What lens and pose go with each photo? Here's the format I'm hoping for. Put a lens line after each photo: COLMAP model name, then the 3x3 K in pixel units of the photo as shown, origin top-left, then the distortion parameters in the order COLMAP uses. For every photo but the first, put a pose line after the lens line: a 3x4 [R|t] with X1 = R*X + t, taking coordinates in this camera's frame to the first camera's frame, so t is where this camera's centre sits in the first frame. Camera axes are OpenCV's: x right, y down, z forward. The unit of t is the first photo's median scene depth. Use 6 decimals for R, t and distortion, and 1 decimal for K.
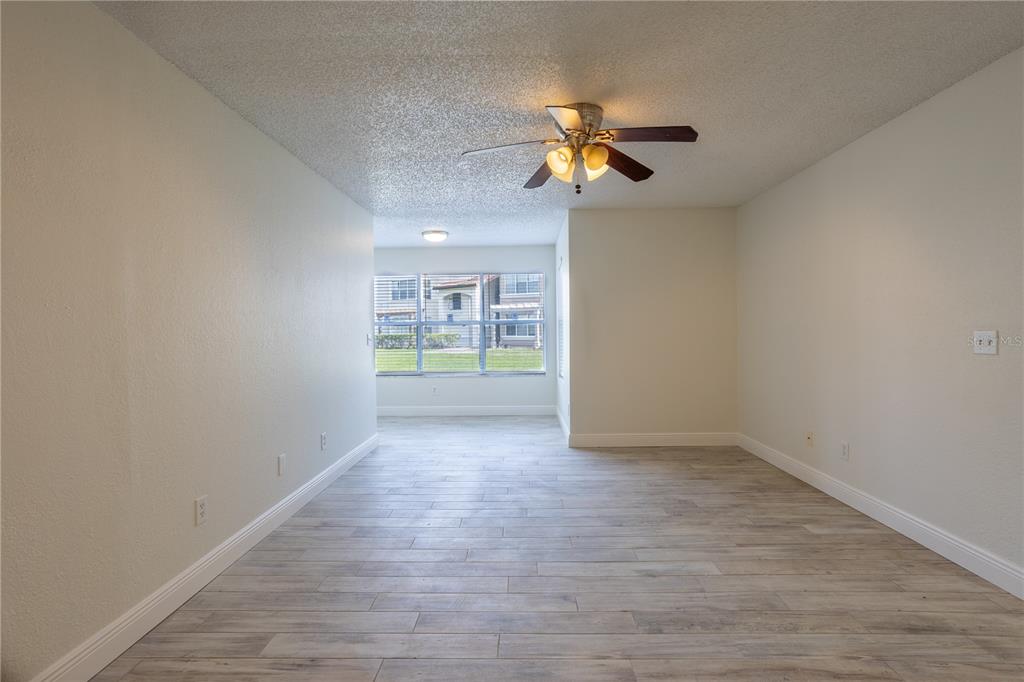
lens RADIAL K [[496.9, 0, 509.6], [0, 496.9, 339.5], [0, 0, 1]] dist [-0.040440, 0.022773]
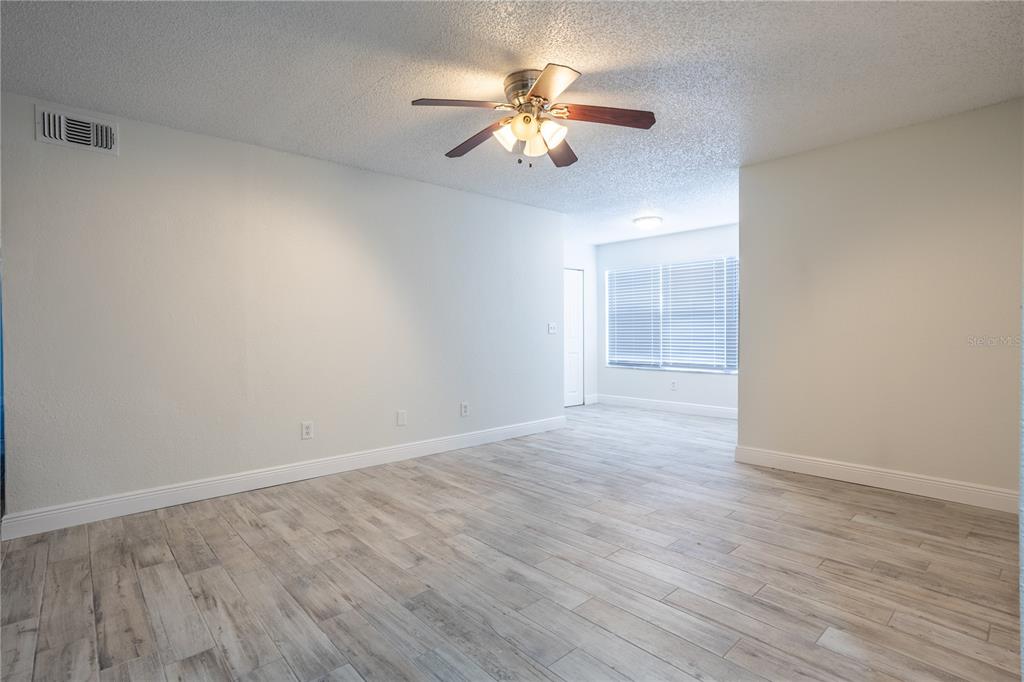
lens RADIAL K [[496.9, 0, 504.8], [0, 496.9, 336.0], [0, 0, 1]] dist [-0.040440, 0.022773]
pose [[0.684021, 0.010718, -0.729384, 0.761938], [-0.013058, 0.999912, 0.002447, 0.025363], [0.729346, 0.007850, 0.684100, 0.298457]]
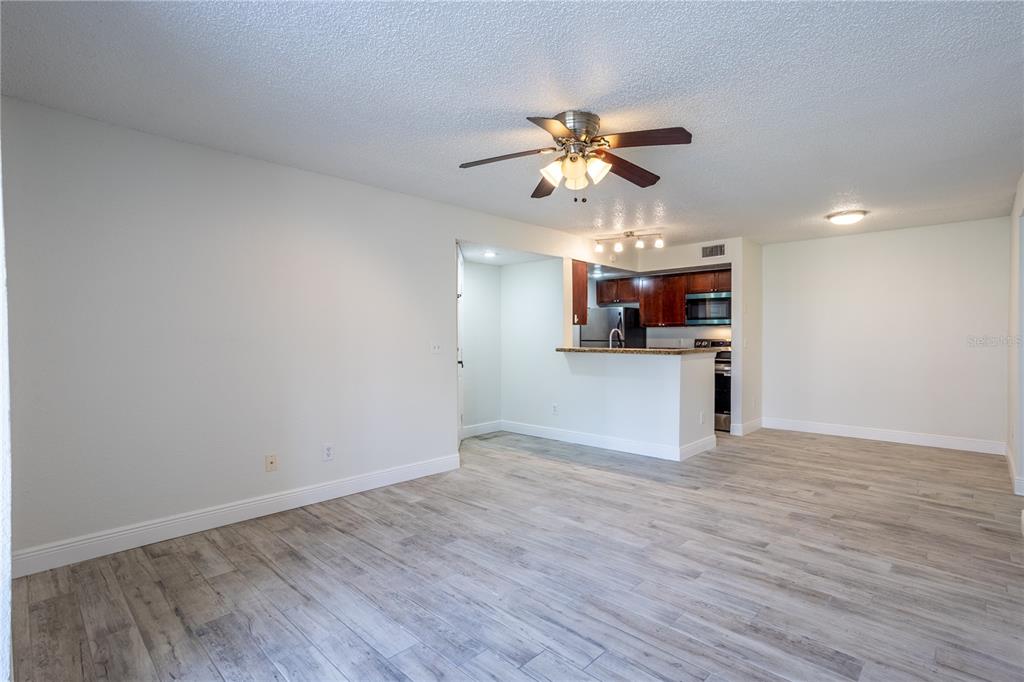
lens RADIAL K [[496.9, 0, 513.7], [0, 496.9, 344.7], [0, 0, 1]] dist [-0.040440, 0.022773]
pose [[-0.741278, 0.003695, 0.671188, -0.407359], [0.024522, 0.999466, 0.021581, -0.029074], [-0.670750, 0.032456, -0.740973, 1.726543]]
